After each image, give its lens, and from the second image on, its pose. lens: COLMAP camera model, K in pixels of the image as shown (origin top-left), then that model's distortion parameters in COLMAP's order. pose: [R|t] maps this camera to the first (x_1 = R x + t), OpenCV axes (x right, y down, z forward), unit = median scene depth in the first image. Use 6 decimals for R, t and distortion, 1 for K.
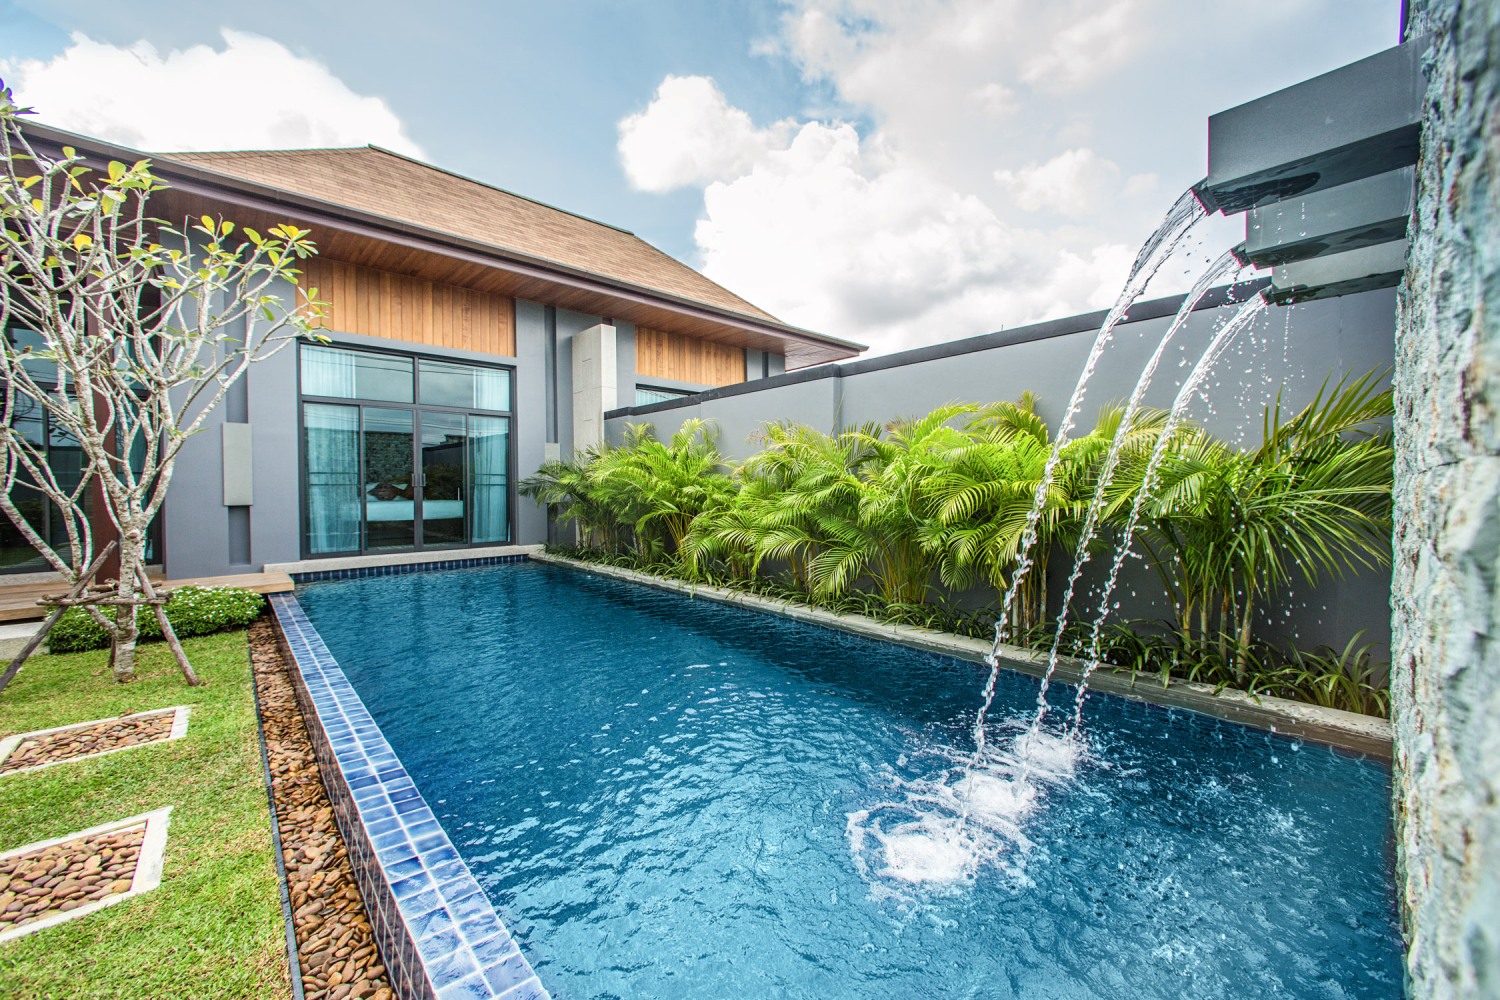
lens RADIAL K [[586.8, 0, 762.1], [0, 586.8, 495.2], [0, 0, 1]] dist [0.005307, -0.001025]
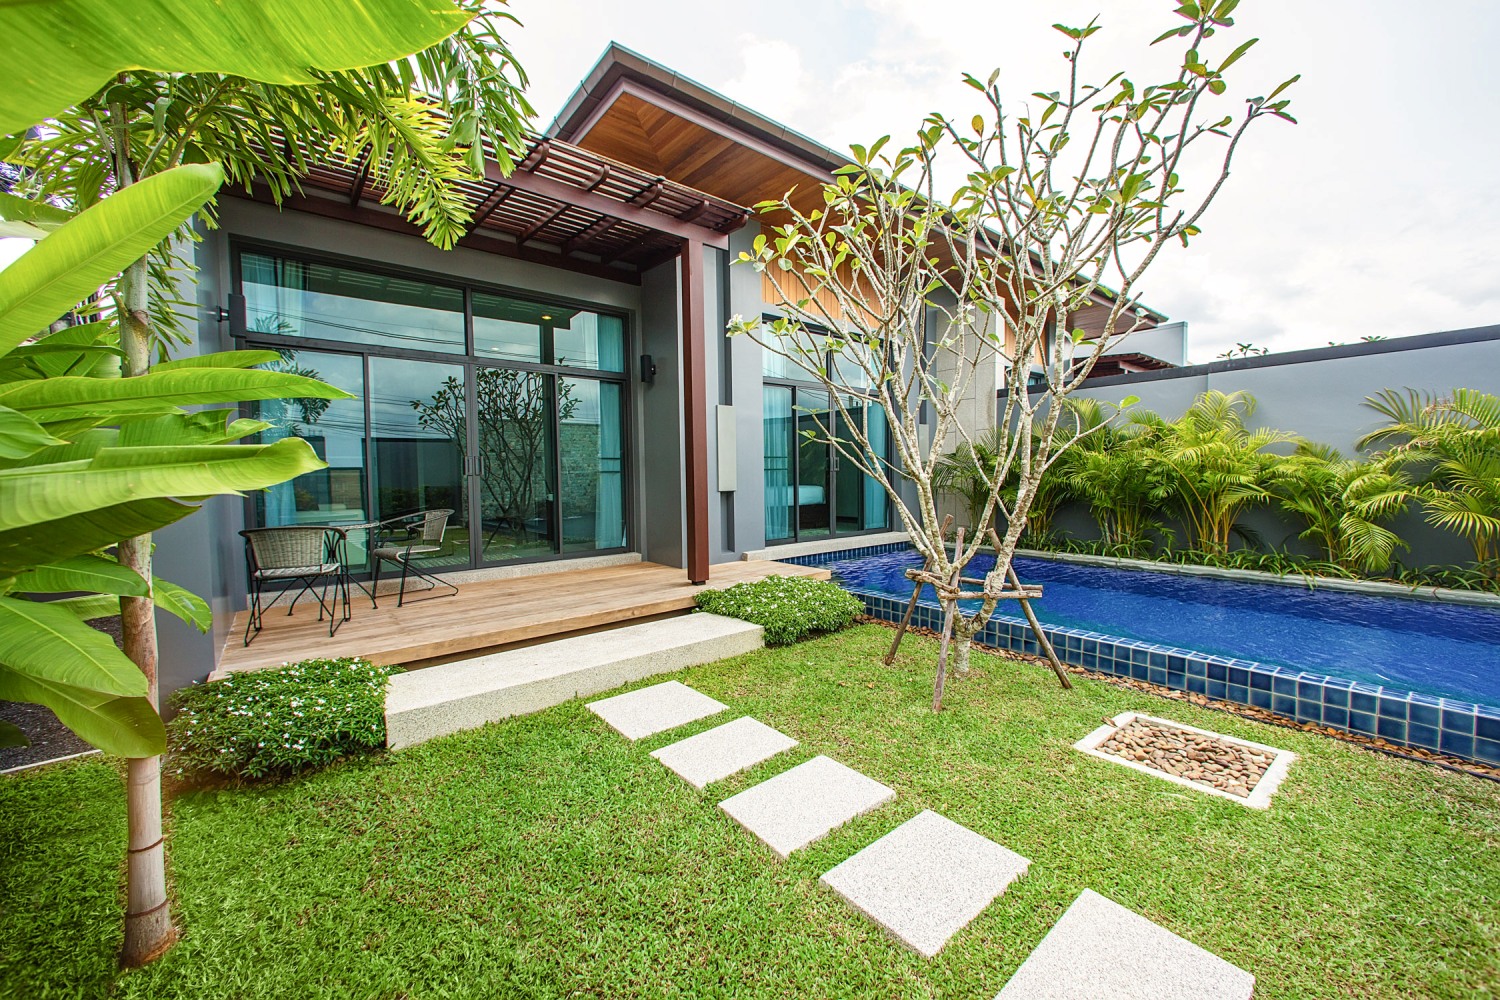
lens RADIAL K [[586.8, 0, 764.7], [0, 586.8, 504.2], [0, 0, 1]] dist [0.005307, -0.001025]
pose [[0.997878, -0.006863, -0.064748, -0.887989], [0.009489, 0.999141, 0.040341, 0.000611], [0.064416, -0.040870, 0.997086, 0.051504]]
